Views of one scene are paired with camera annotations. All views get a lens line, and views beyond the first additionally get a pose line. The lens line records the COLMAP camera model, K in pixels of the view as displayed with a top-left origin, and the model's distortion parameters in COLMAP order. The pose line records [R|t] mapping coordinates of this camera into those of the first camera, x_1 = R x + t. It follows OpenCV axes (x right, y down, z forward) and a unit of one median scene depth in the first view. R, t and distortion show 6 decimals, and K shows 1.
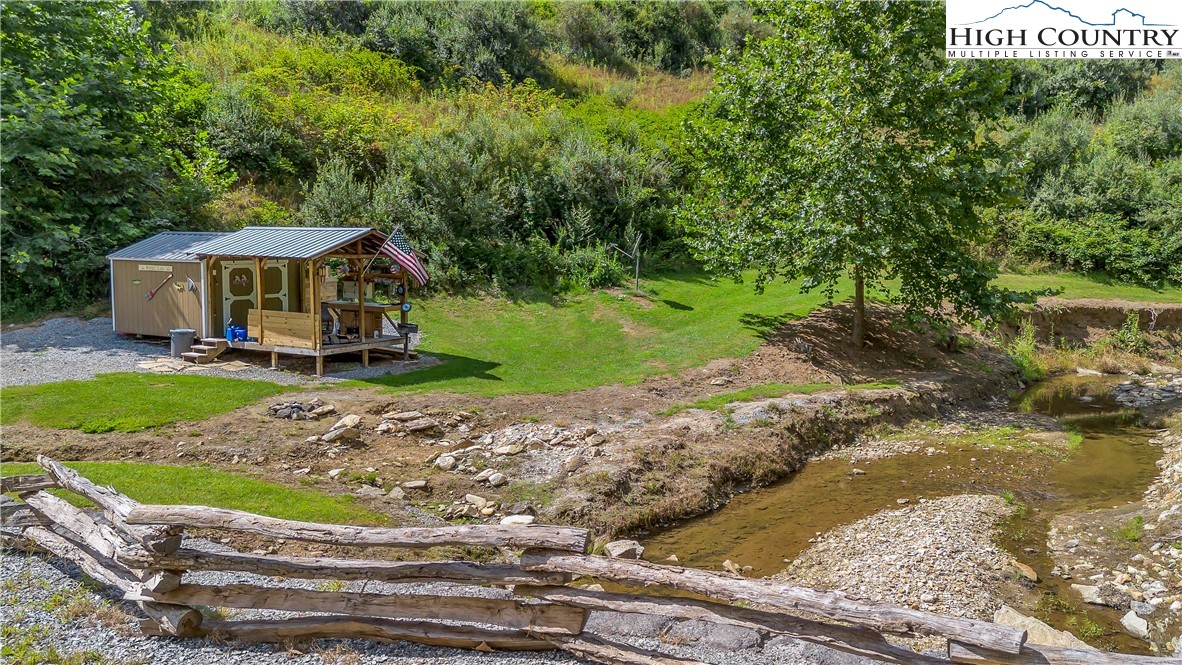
lens RADIAL K [[843.0, 0, 685.8], [0, 843.0, 314.9], [0, 0, 1]] dist [0.002537, 0.001480]
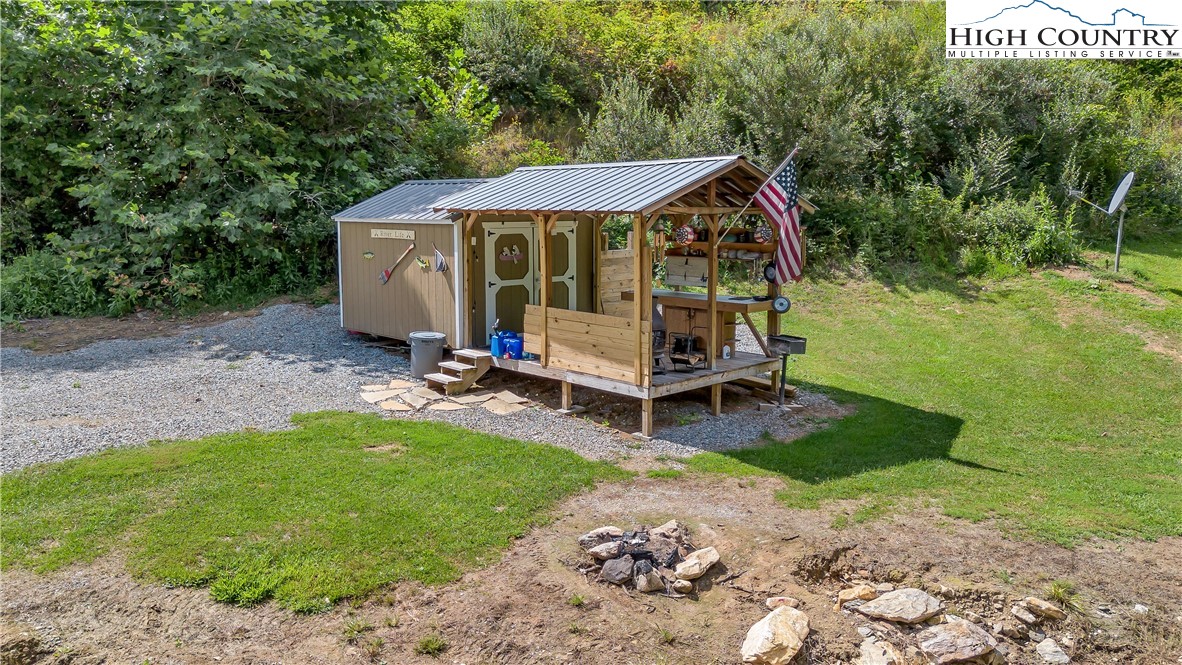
lens RADIAL K [[855.0, 0, 588.8], [0, 855.0, 331.5], [0, 0, 1]] dist [0.078859, -0.075624]
pose [[0.932003, 0.037472, -0.360509, -0.237669], [-0.018627, 0.998279, 0.055607, -0.019547], [0.361972, -0.045110, 0.931097, 0.419205]]
